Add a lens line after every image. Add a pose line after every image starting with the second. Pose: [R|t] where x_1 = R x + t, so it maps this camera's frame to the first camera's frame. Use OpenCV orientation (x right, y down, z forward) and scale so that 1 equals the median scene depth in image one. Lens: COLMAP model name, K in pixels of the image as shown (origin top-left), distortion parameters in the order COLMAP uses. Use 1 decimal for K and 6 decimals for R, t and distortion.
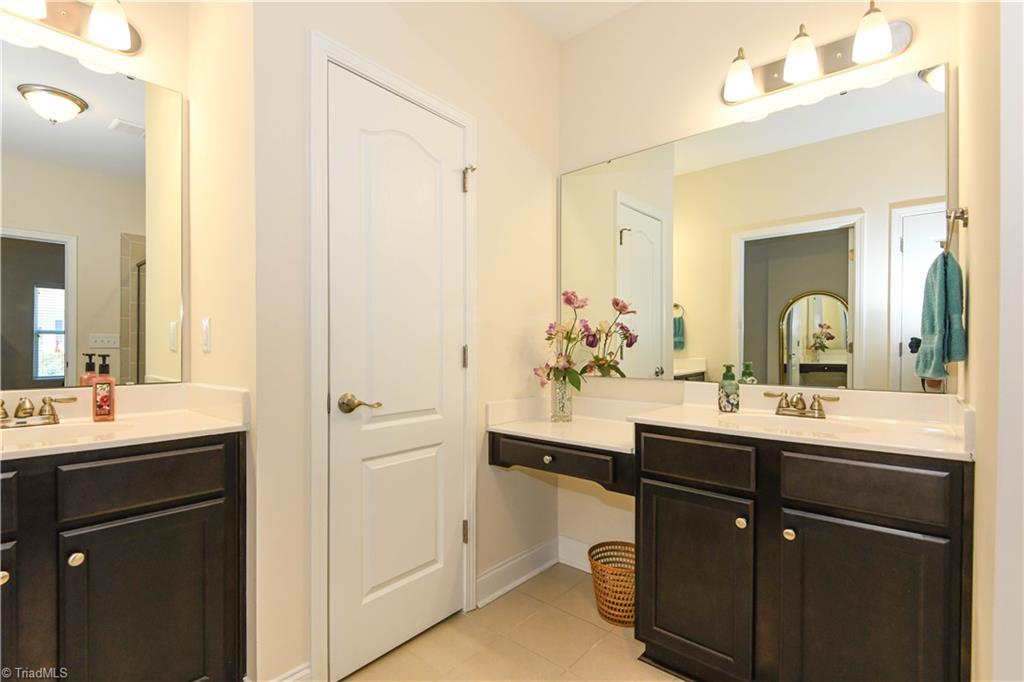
lens RADIAL K [[470.5, 0, 507.4], [0, 470.5, 346.7], [0, 0, 1]] dist [0.000213, -0.010952]
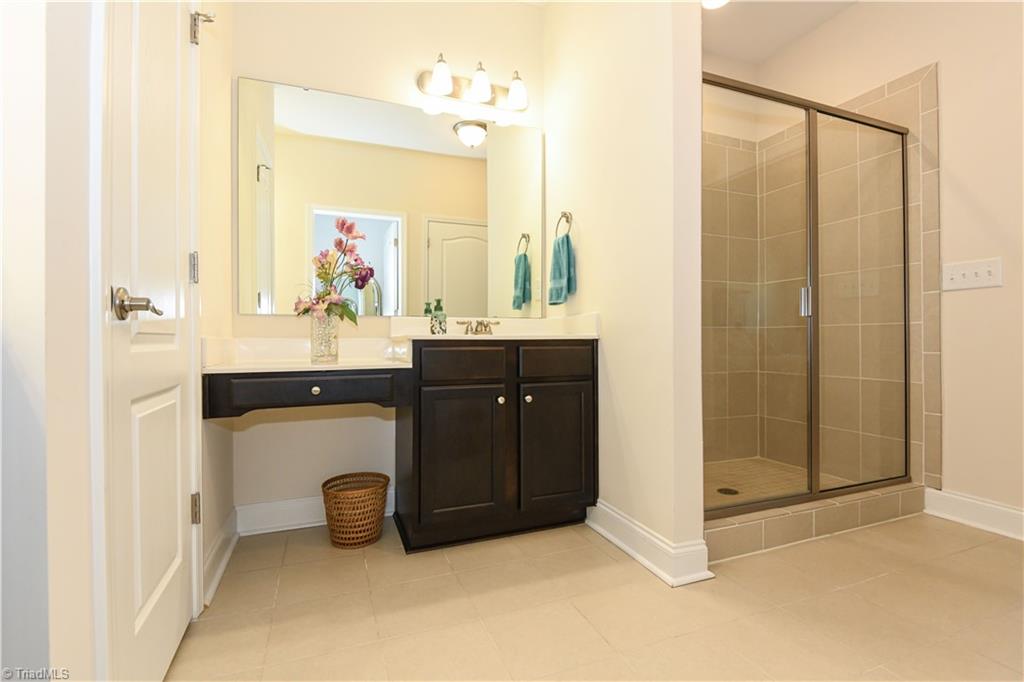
lens RADIAL K [[470.5, 0, 513.4], [0, 470.5, 339.9], [0, 0, 1]] dist [0.000213, -0.010952]
pose [[0.446731, -0.003015, 0.894663, -0.477009], [0.004524, 0.999989, 0.001111, 0.123035], [-0.894657, 0.003551, 0.446740, 0.213687]]
